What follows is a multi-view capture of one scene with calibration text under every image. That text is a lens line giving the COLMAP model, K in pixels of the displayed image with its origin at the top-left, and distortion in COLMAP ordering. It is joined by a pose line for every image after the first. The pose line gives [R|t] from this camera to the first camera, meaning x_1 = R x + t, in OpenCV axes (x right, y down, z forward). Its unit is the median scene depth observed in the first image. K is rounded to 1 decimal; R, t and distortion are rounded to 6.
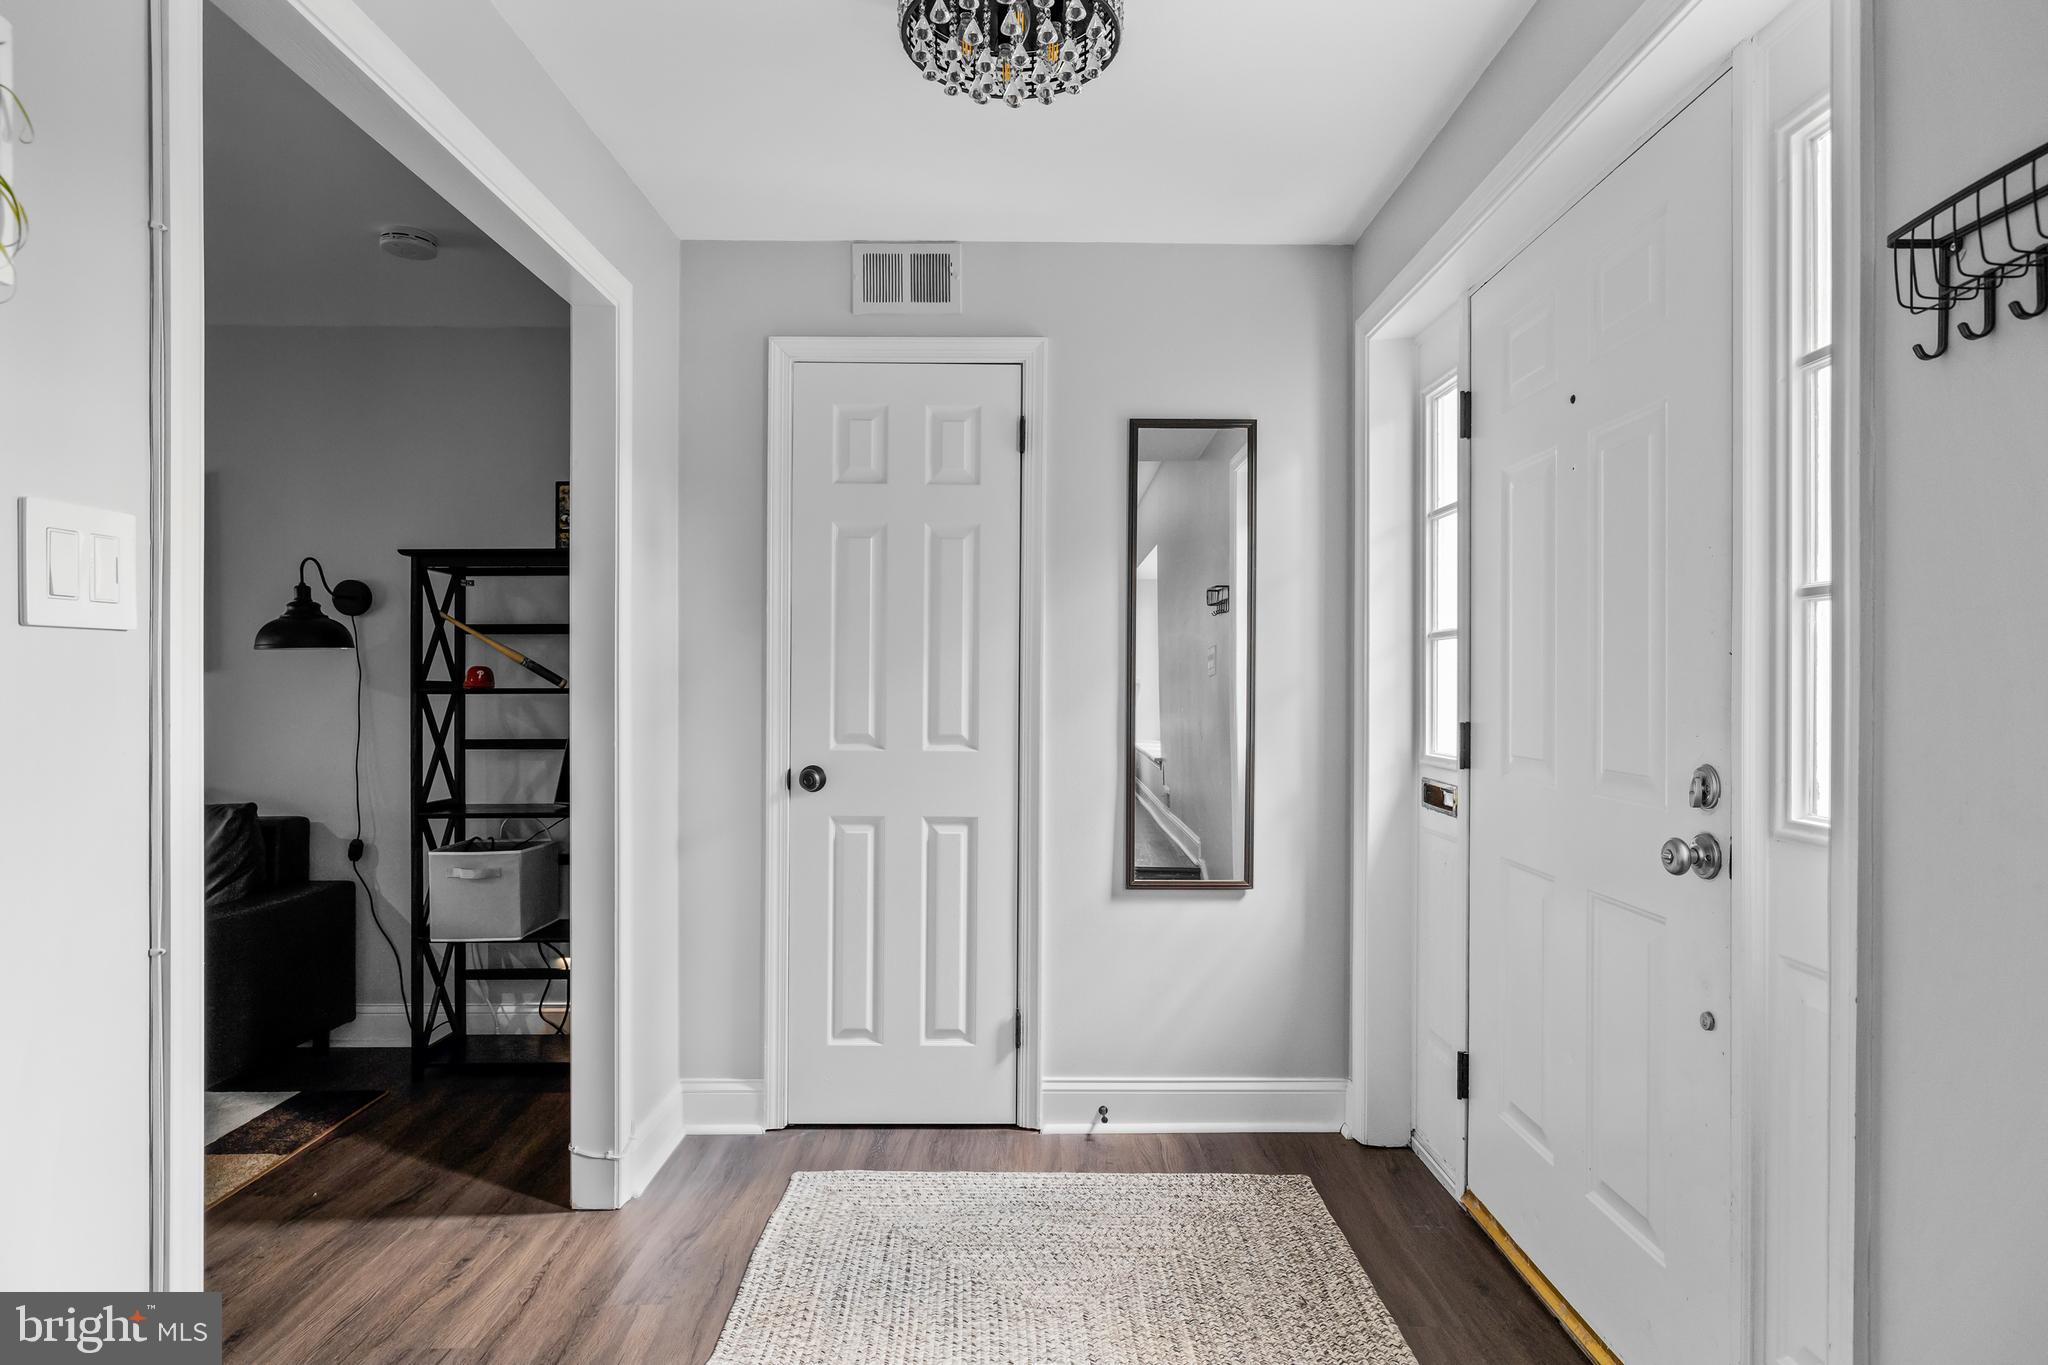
lens RADIAL K [[1112.6, 0, 1027.1], [0, 1112.6, 682.2], [0, 0, 1]] dist [0.001189, 0.000697]
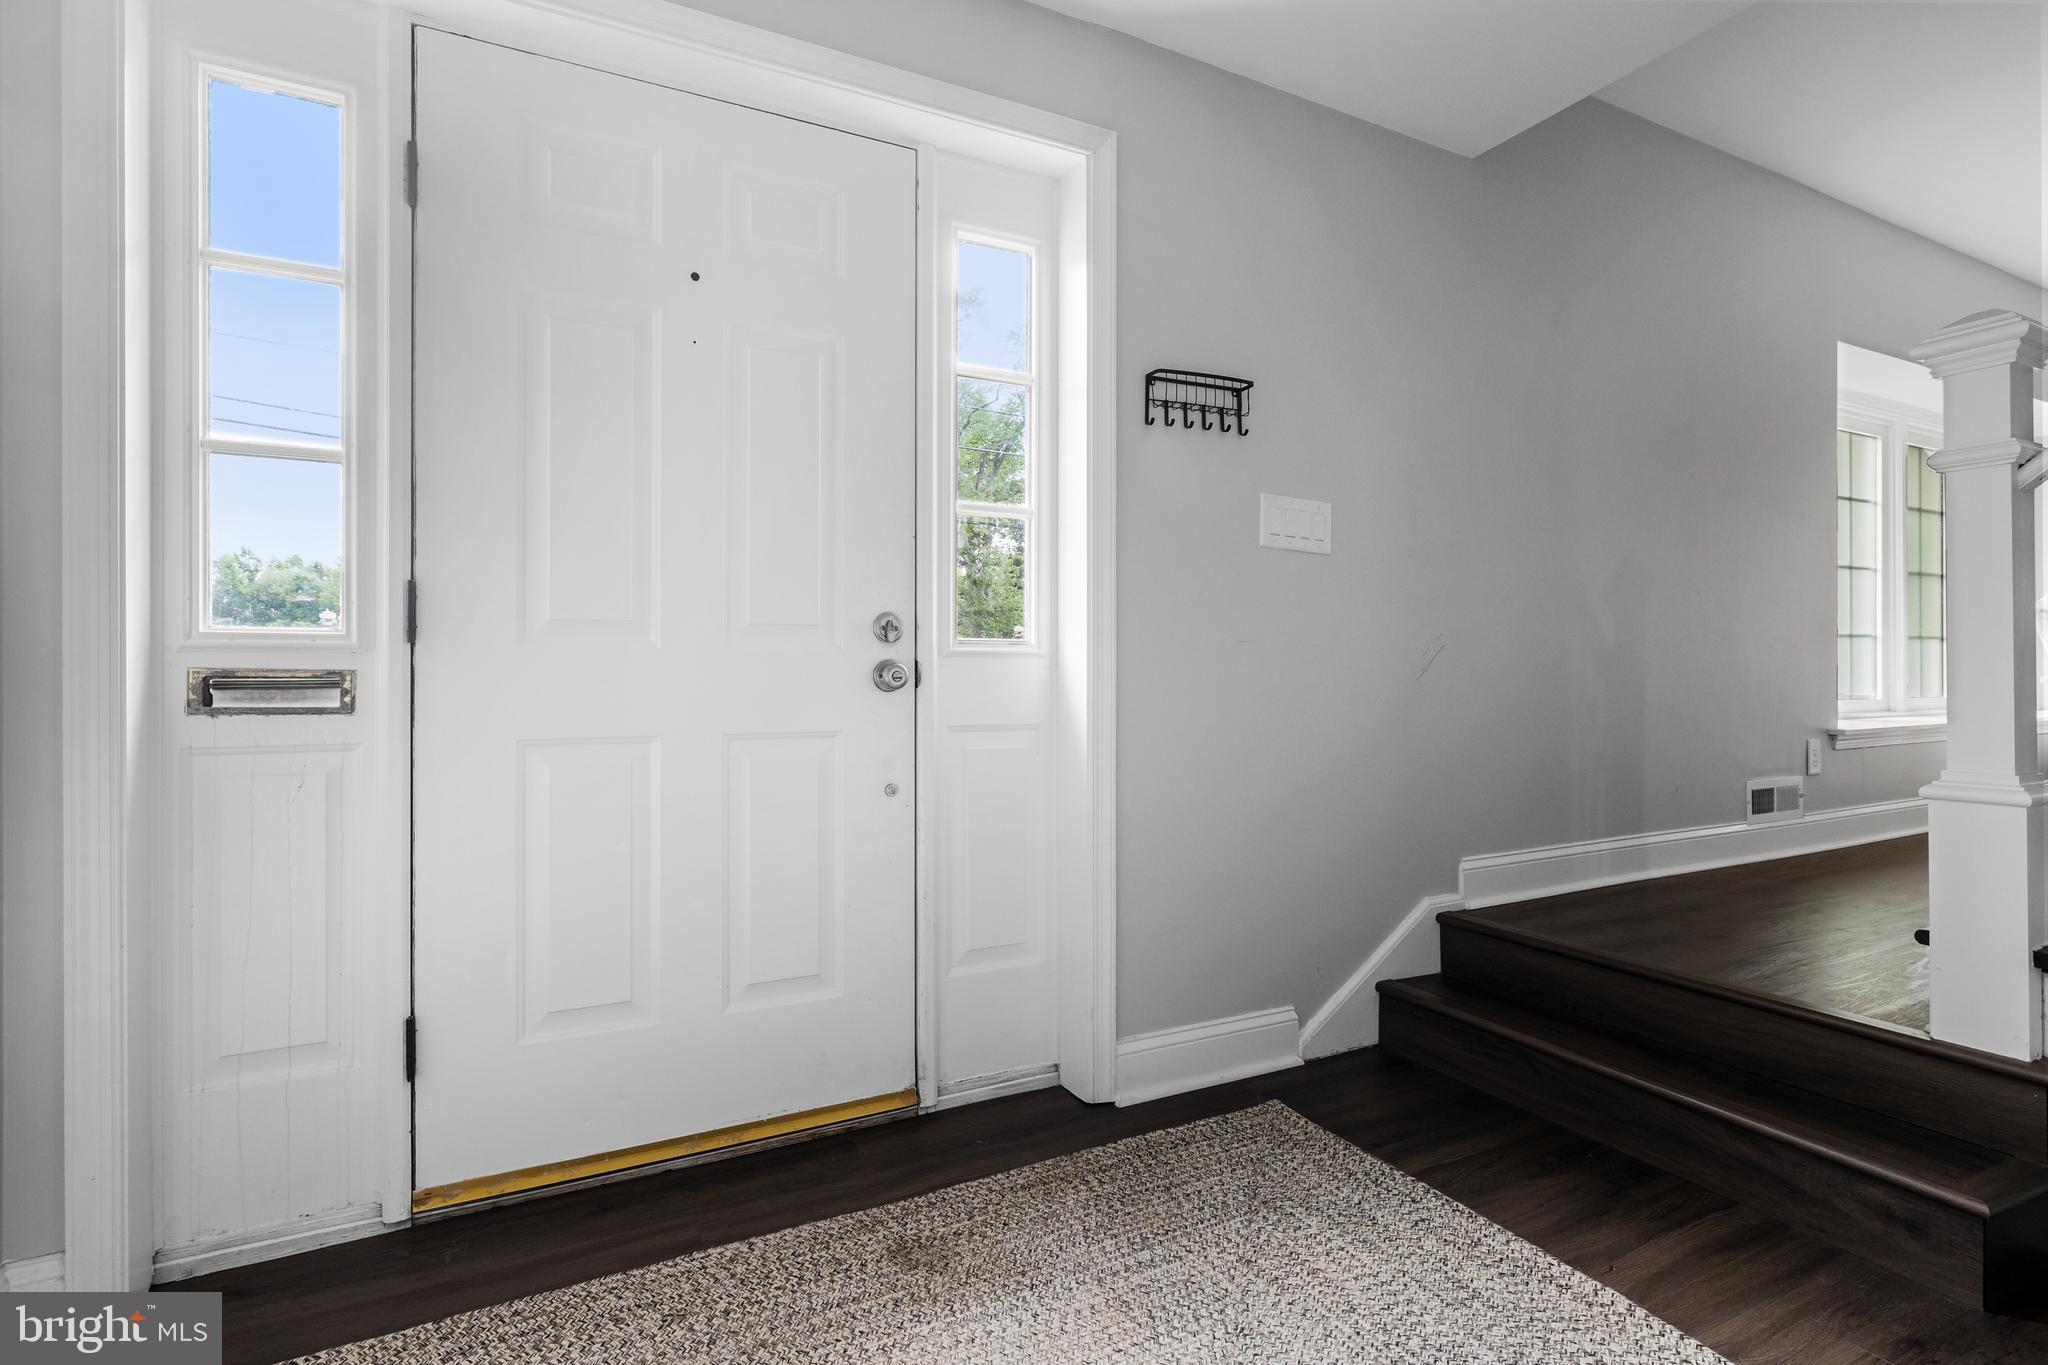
lens RADIAL K [[942.5, 0, 1022.4], [0, 942.5, 678.3], [0, 0, 1]] dist [-0.009861, 0.002492]
pose [[-0.455381, -0.003116, 0.890291, -0.439968], [0.000792, 0.999992, 0.003905, 0.124733], [-0.890296, 0.002484, -0.455375, 1.119135]]
